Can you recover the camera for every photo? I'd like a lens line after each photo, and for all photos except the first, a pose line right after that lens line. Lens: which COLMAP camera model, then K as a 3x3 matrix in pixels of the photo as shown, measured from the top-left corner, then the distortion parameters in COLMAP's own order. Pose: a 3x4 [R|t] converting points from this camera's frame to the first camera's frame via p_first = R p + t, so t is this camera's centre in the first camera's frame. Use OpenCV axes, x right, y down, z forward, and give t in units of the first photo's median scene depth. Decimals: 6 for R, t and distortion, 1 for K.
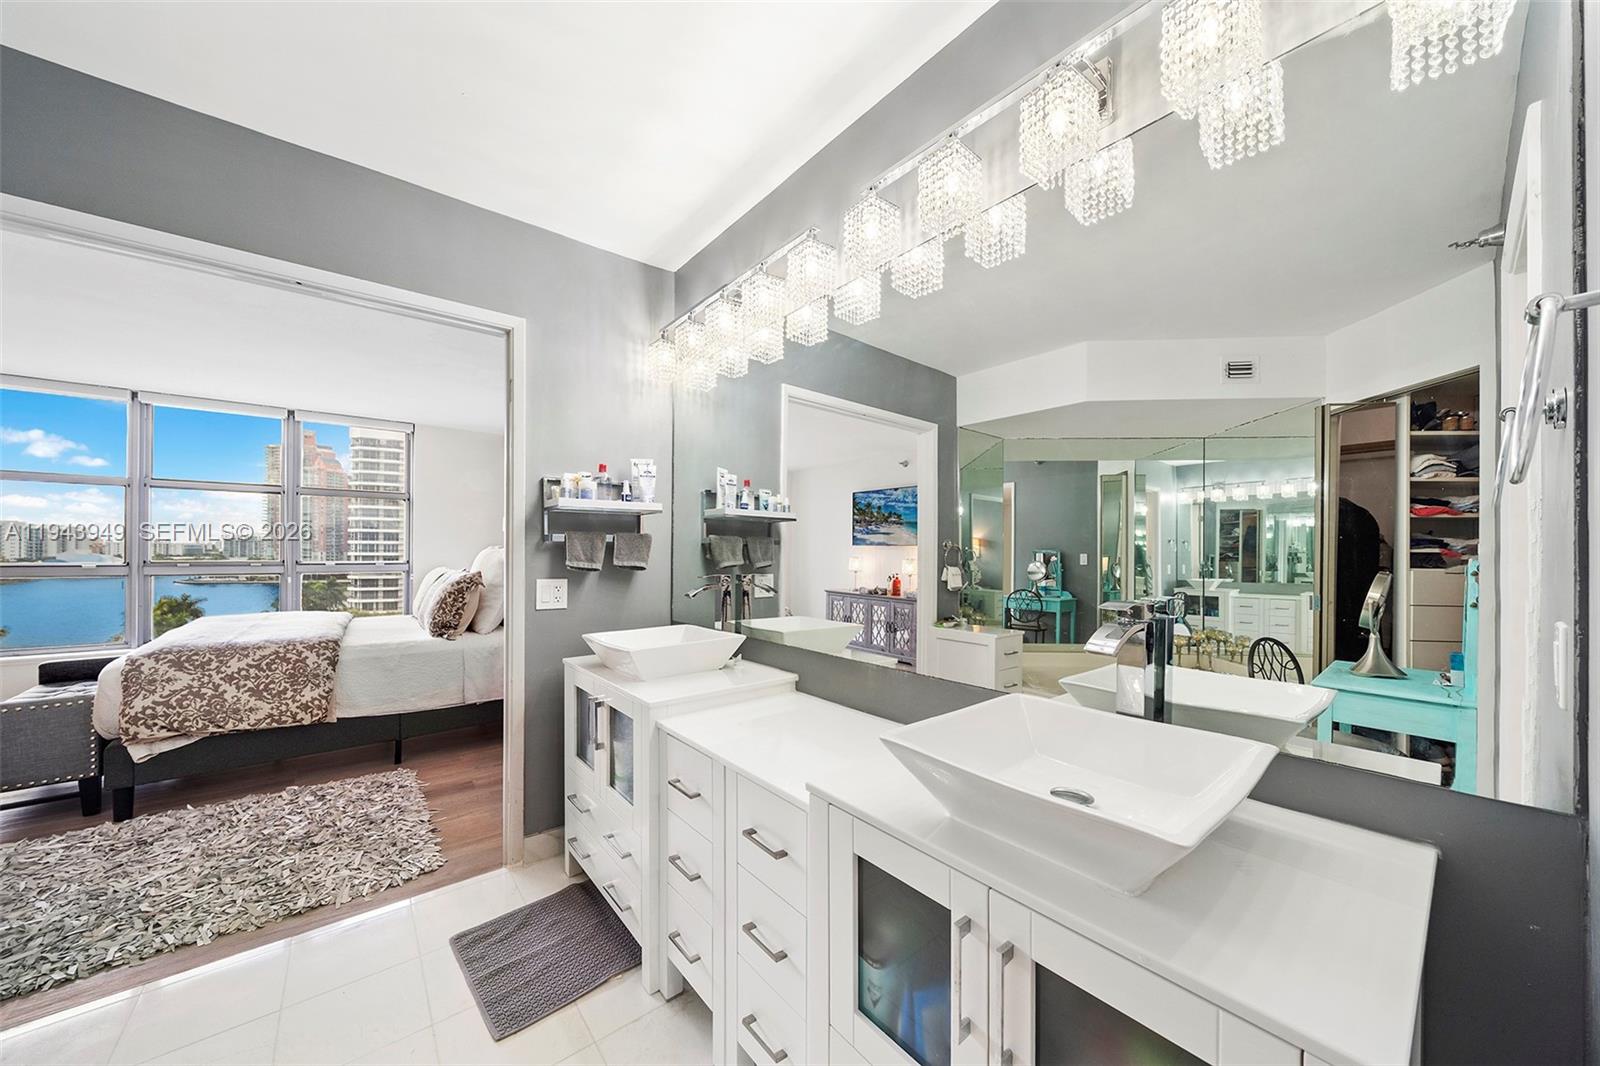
lens RADIAL K [[567.9, 0, 800.0], [0, 567.9, 533.0], [0, 0, 1]] dist [-0.000934, -0.000041]
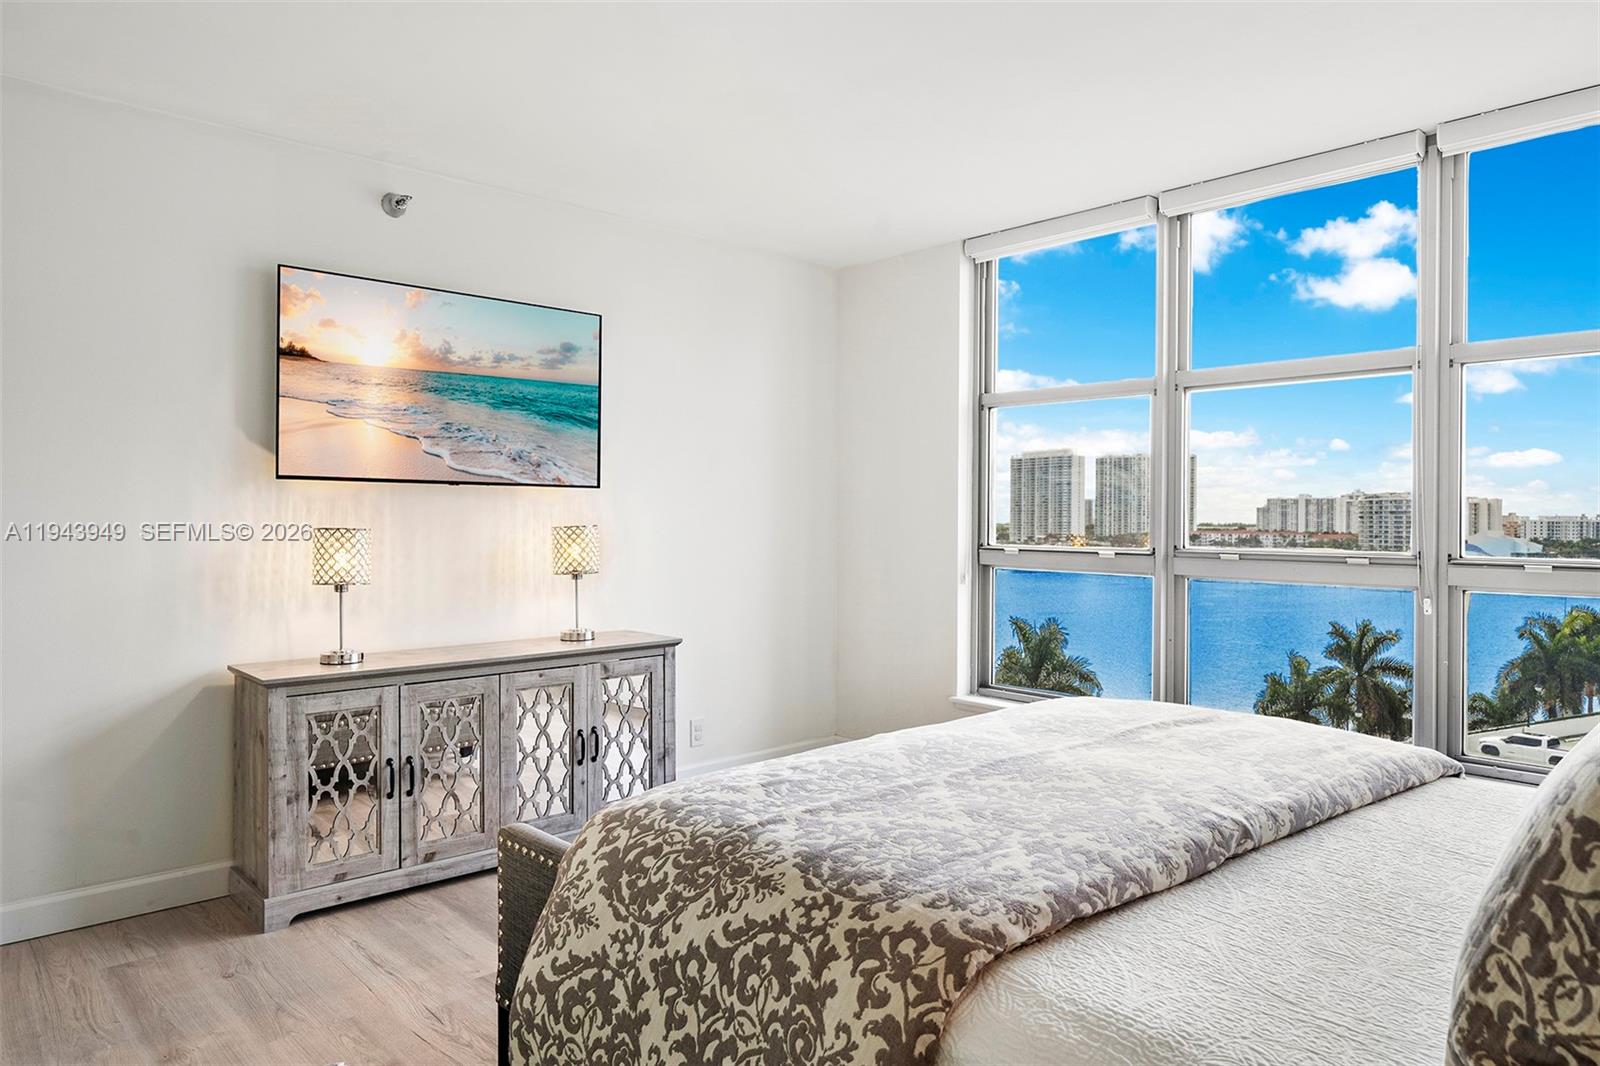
lens RADIAL K [[1035.6, 0, 800.0], [0, 1035.6, 533.0], [0, 0, 1]] dist [0.006488, 0.001141]
pose [[0.069844, 0.001445, -0.997557, -0.490928], [0.017900, 0.999836, 0.002701, 0.047645], [0.997397, -0.018045, 0.069807, 0.985552]]
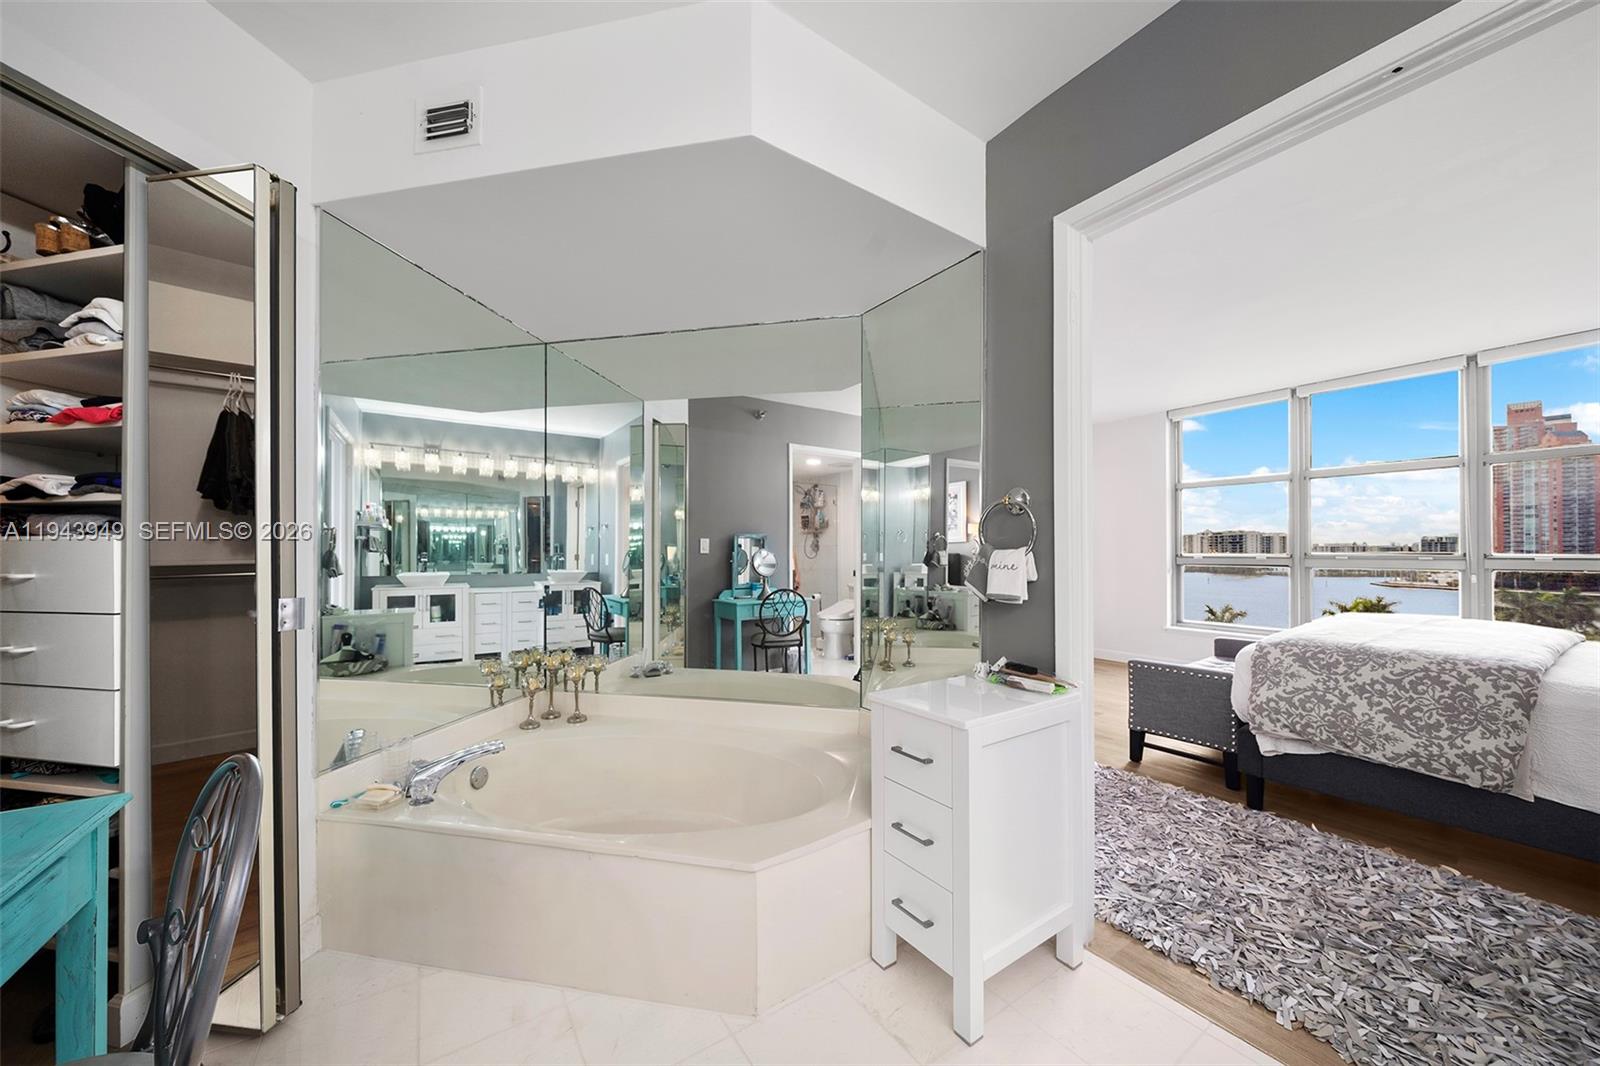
lens RADIAL K [[550.4, 0, 797.9], [0, 550.4, 558.7], [0, 0, 1]] dist [-0.013358, 0.002340]
pose [[-0.087428, 0.002656, -0.996167, -0.183325], [0.029105, 0.999576, 0.000110, 0.051300], [0.995746, -0.028984, -0.087468, 0.298371]]
